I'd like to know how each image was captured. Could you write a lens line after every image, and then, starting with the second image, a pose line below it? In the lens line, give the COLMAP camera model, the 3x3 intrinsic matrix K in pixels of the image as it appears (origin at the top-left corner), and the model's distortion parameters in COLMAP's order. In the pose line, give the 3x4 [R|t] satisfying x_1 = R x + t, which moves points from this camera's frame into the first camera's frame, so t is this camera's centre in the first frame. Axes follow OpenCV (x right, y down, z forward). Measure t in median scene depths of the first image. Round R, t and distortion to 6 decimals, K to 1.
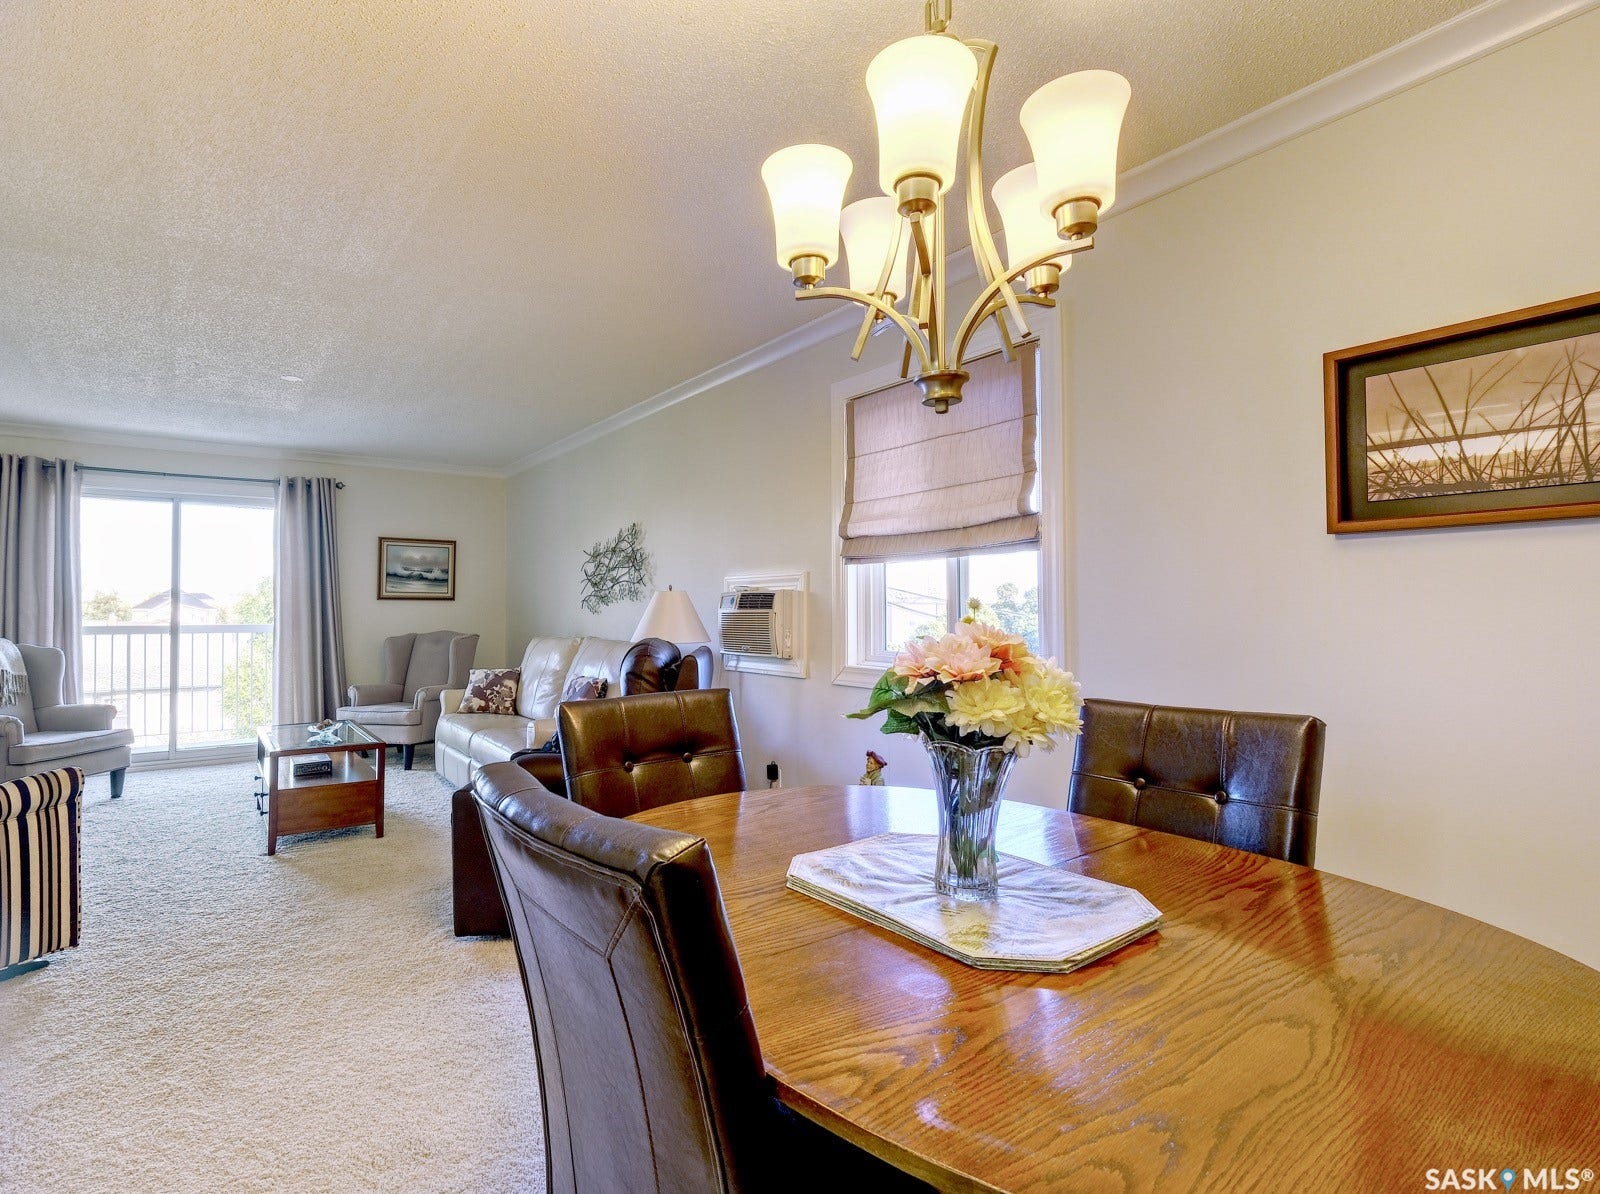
lens RADIAL K [[804.2, 0, 762.7], [0, 804.2, 594.7], [0, 0, 1]] dist [-0.002960, -0.000148]
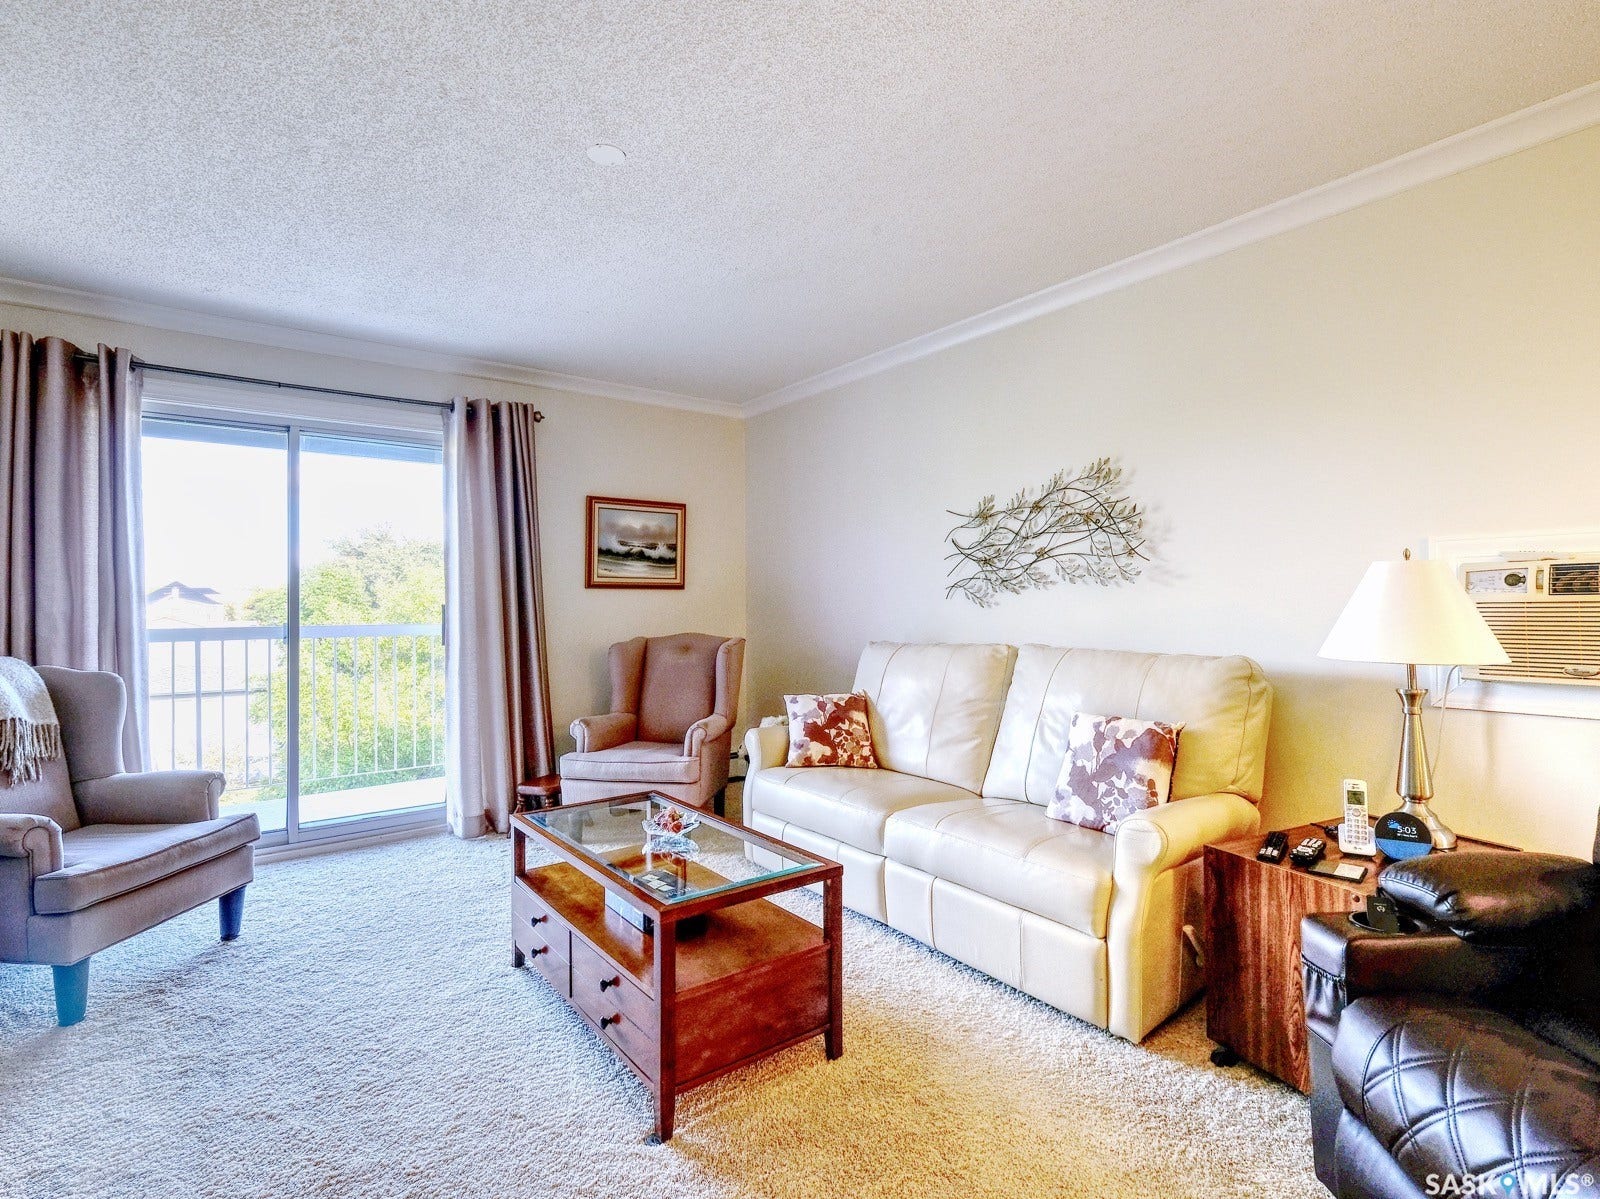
lens RADIAL K [[792.7, 0, 822.3], [0, 792.7, 594.5], [0, 0, 1]] dist [0.010509, -0.000705]
pose [[0.998504, -0.004898, 0.054459, -0.376800], [0.004393, 0.999946, 0.009402, 0.007400], [-0.054502, -0.009149, 0.998472, 0.377365]]
